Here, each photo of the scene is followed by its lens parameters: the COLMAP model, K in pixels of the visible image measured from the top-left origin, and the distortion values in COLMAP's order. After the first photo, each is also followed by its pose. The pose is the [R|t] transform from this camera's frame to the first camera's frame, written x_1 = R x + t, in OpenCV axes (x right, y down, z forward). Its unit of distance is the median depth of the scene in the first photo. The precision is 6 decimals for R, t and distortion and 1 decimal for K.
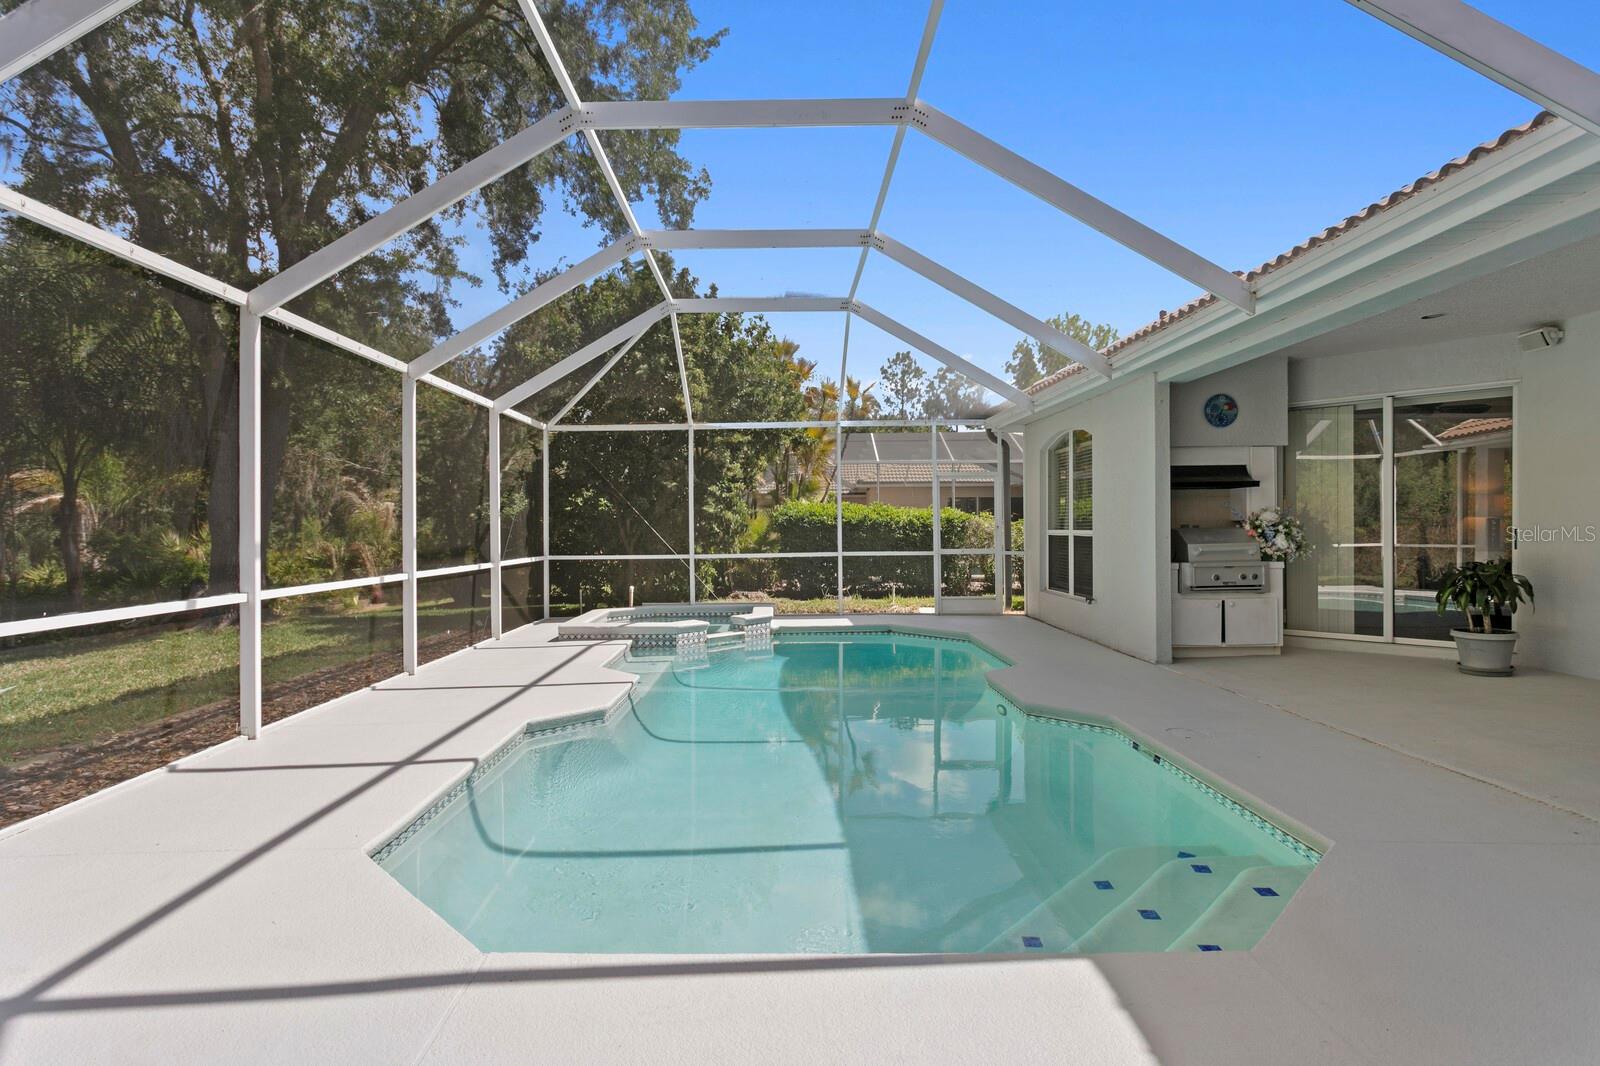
lens RADIAL K [[775.7, 0, 794.1], [0, 775.7, 535.4], [0, 0, 1]] dist [-0.014724, -0.000490]
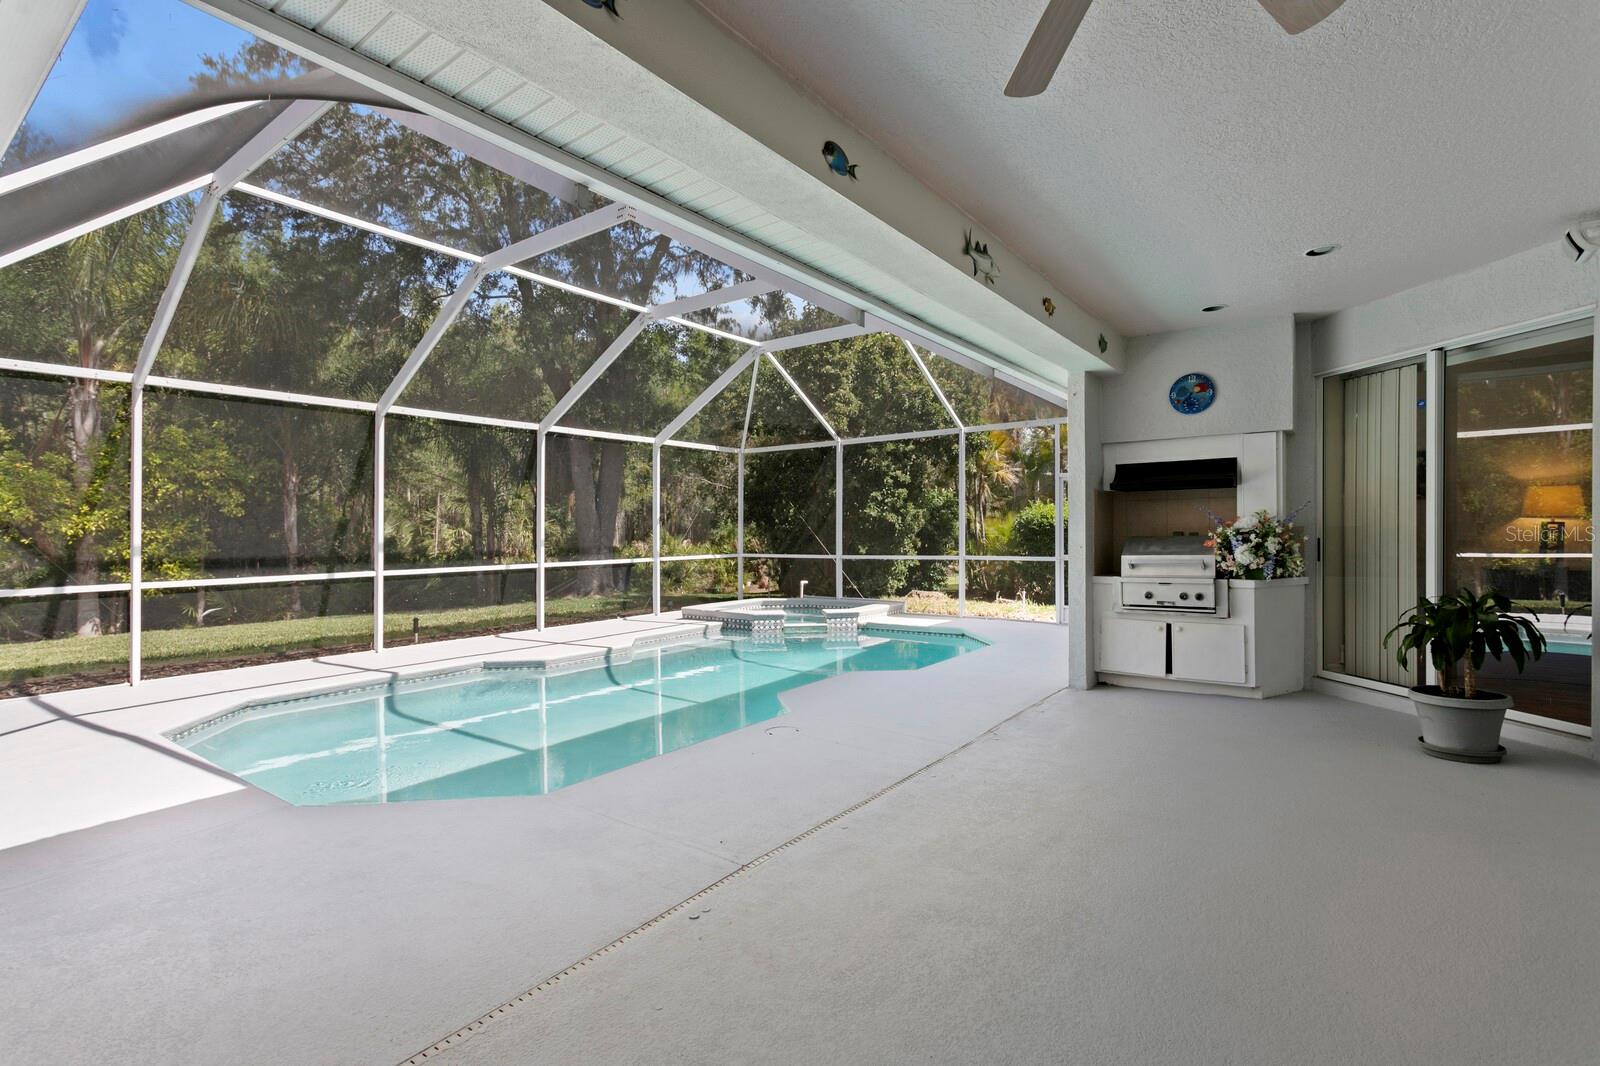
lens RADIAL K [[756.9, 0, 800.6], [0, 756.9, 529.6], [0, 0, 1]] dist [-0.000550, 0.000372]
pose [[0.805801, 0.001207, -0.592185, 0.695889], [-0.003520, 0.999990, -0.002753, -0.013019], [0.592176, 0.004303, 0.805797, 0.103072]]
